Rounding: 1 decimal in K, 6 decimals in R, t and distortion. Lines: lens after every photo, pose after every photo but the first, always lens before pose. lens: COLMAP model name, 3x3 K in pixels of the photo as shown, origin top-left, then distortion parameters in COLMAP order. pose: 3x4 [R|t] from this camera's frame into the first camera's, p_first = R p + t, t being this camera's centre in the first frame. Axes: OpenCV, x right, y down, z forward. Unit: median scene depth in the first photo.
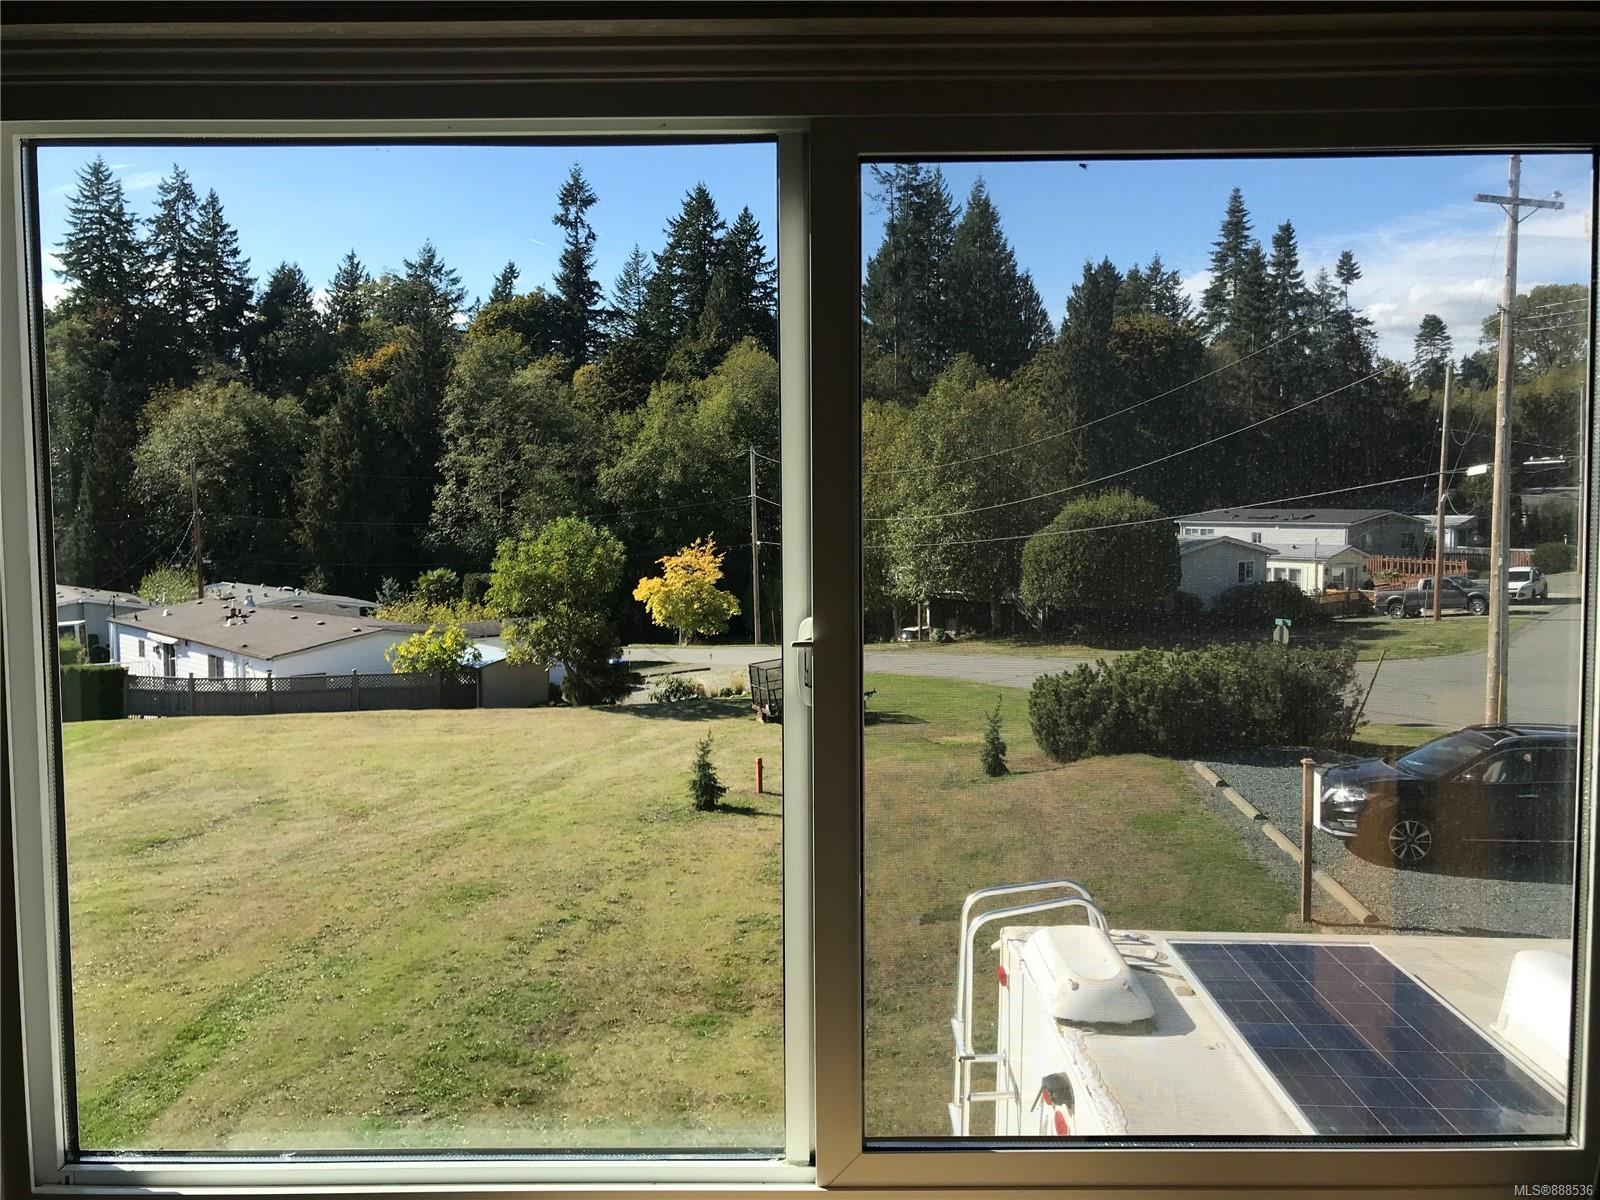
lens RADIAL K [[1348.8, 0, 800.0], [0, 1348.8, 600.0], [0, 0, 1]] dist [0.081050, -0.100606]
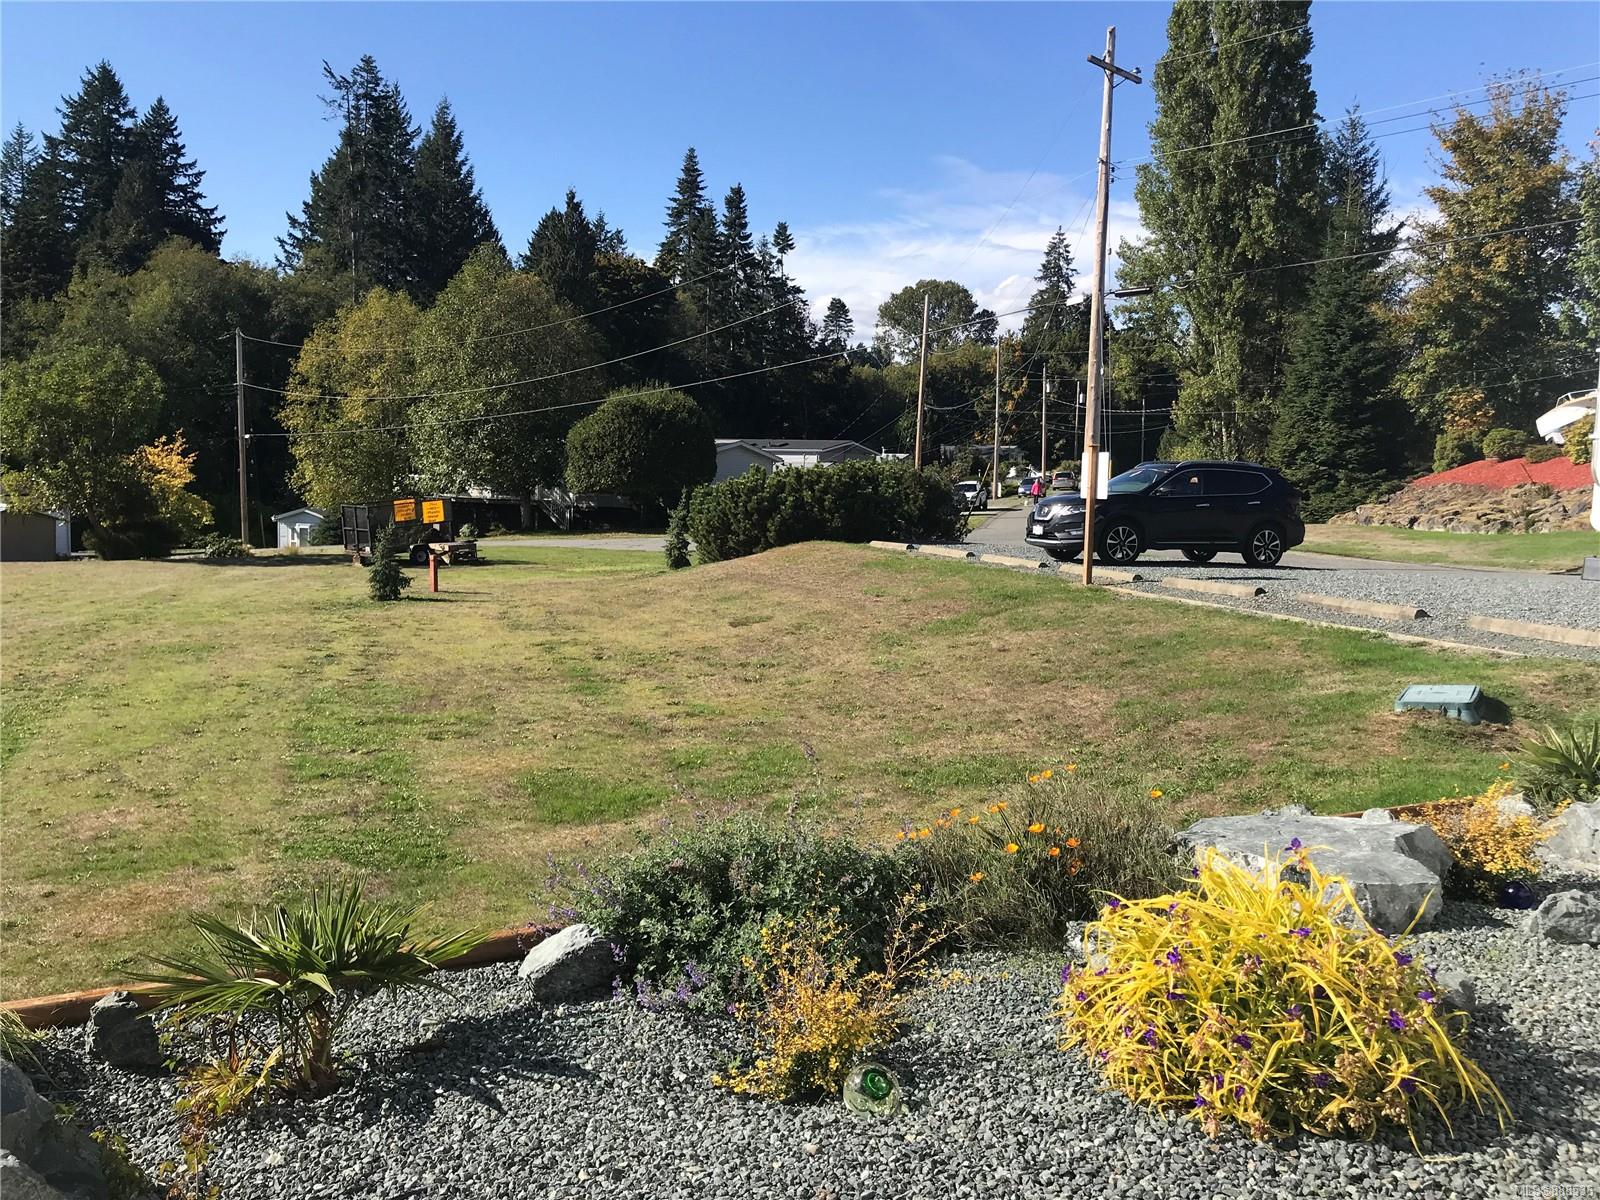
lens RADIAL K [[1347.6, 0, 798.5], [0, 1347.6, 579.9], [0, 0, 1]] dist [0.080504, -0.071098]
pose [[0.911039, -0.000817, 0.412320, -0.037421], [-0.001702, 0.999982, 0.005744, 0.025487], [-0.412317, -0.005934, 0.911021, 0.005812]]
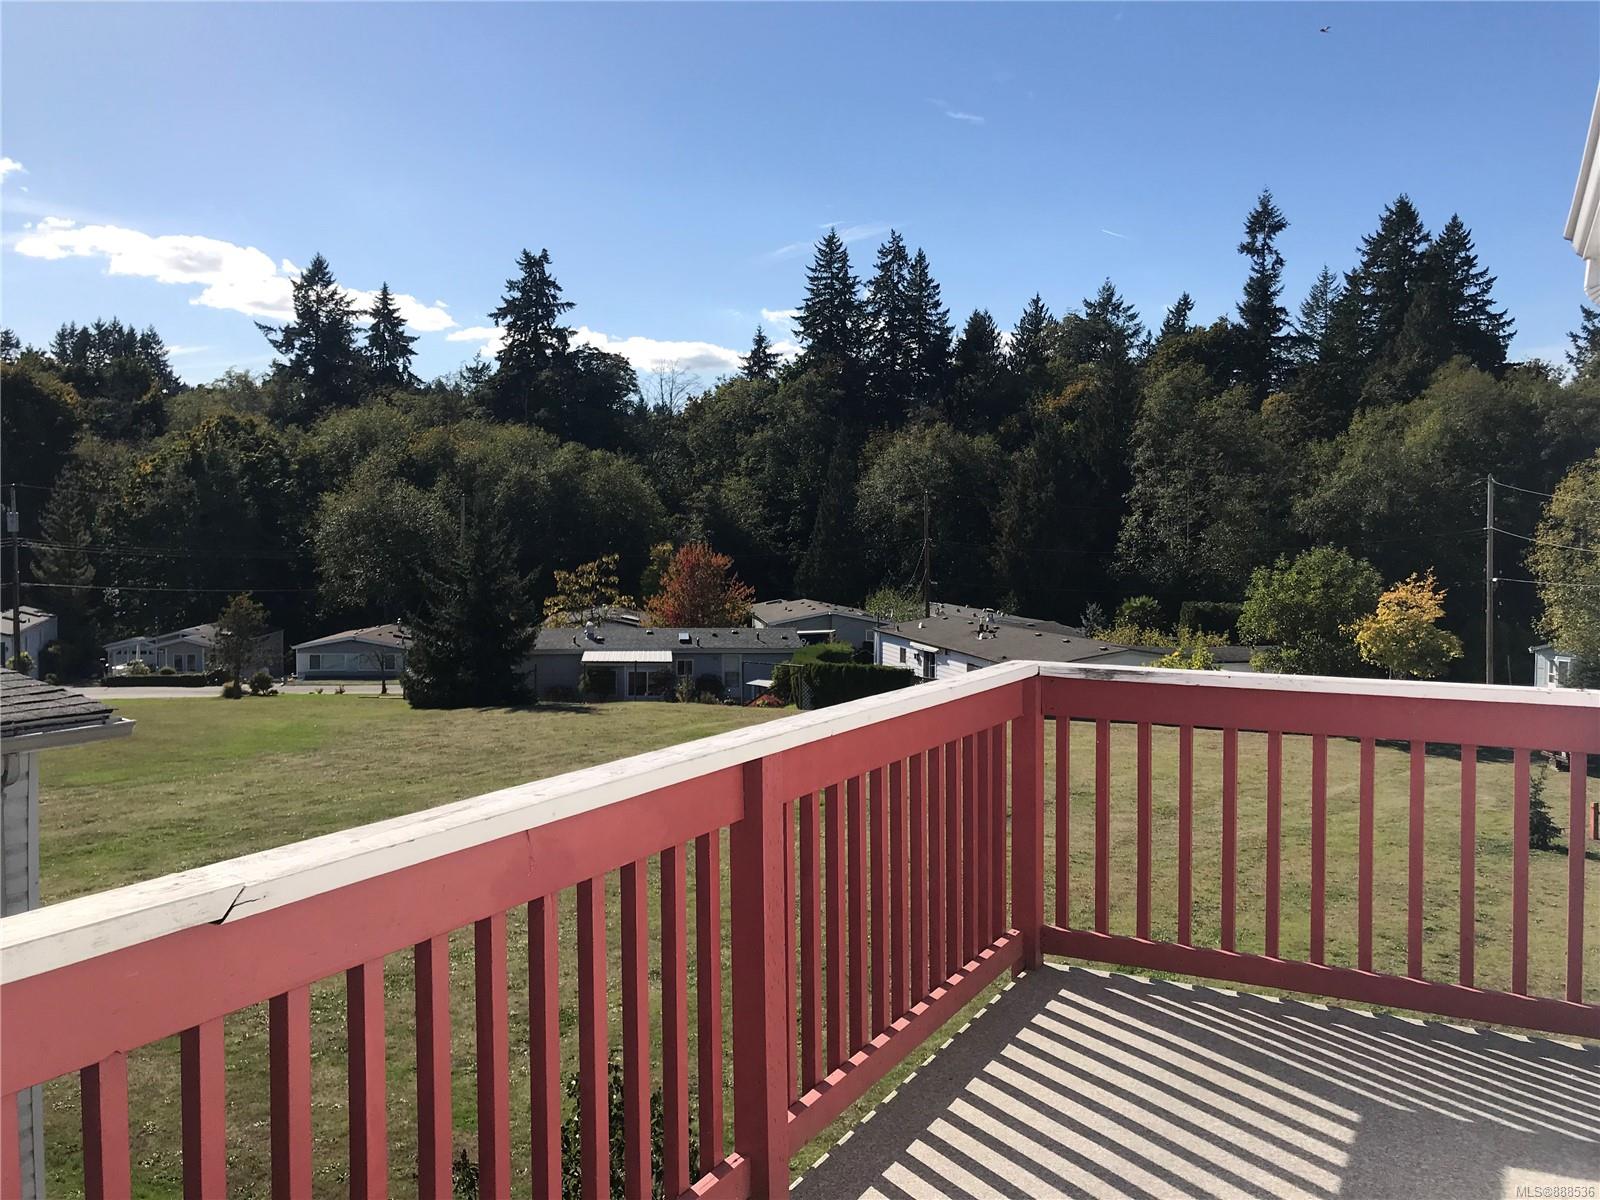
lens RADIAL K [[1359.9, 0, 802.8], [0, 1359.9, 587.3], [0, 0, 1]] dist [0.037164, 0.001820]
pose [[0.896636, 0.028625, -0.441843, -0.021291], [-0.043109, 0.998811, -0.022774, 0.002496], [0.440665, 0.039467, 0.896803, -0.023698]]
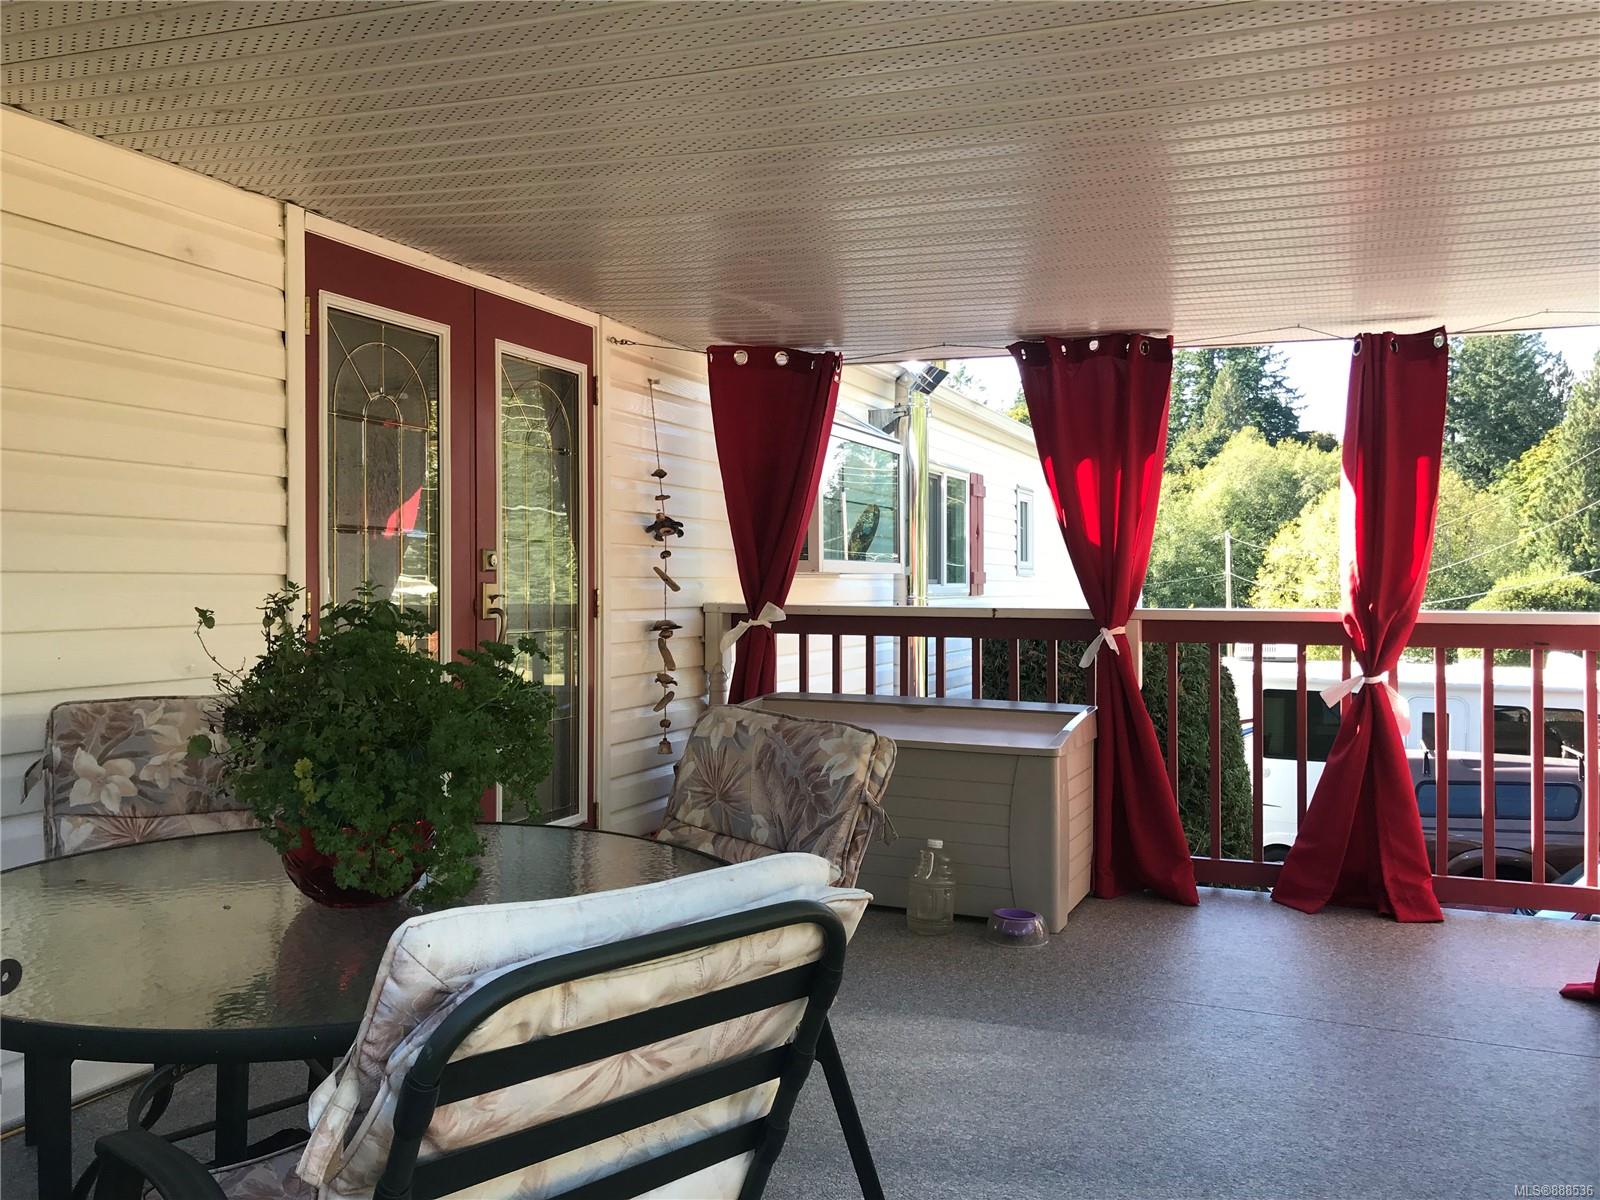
lens RADIAL K [[1359.9, 0, 802.8], [0, 1359.9, 587.3], [0, 0, 1]] dist [0.037164, 0.001820]
pose [[0.930648, 0.005151, -0.365880, 0.027624], [-0.030611, 0.997492, -0.063817, 0.011329], [0.364634, 0.070591, 0.928471, -0.119512]]
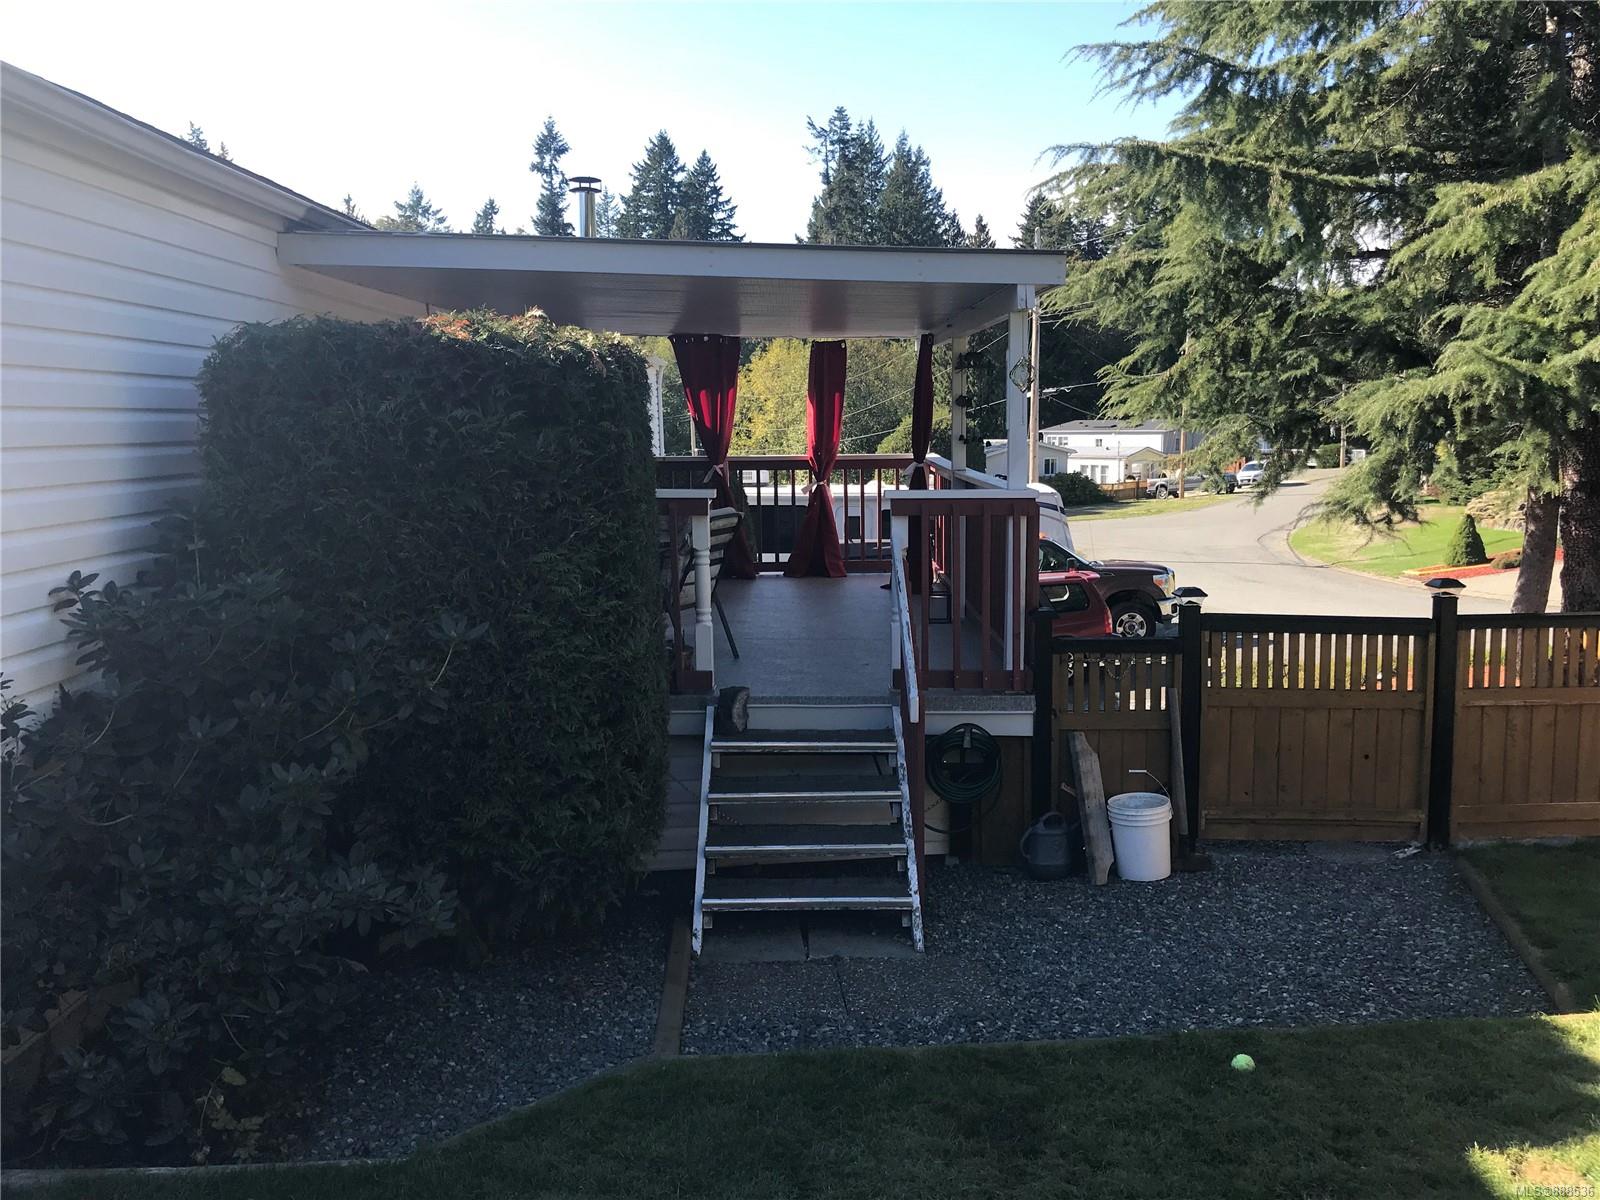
lens RADIAL K [[1348.8, 0, 800.0], [0, 1348.8, 600.0], [0, 0, 1]] dist [0.081050, -0.100606]
pose [[0.999860, -0.012297, 0.011348, 0.026295], [0.011596, 0.998136, 0.059910, 0.012898], [-0.012063, -0.059770, 0.998139, -0.159116]]
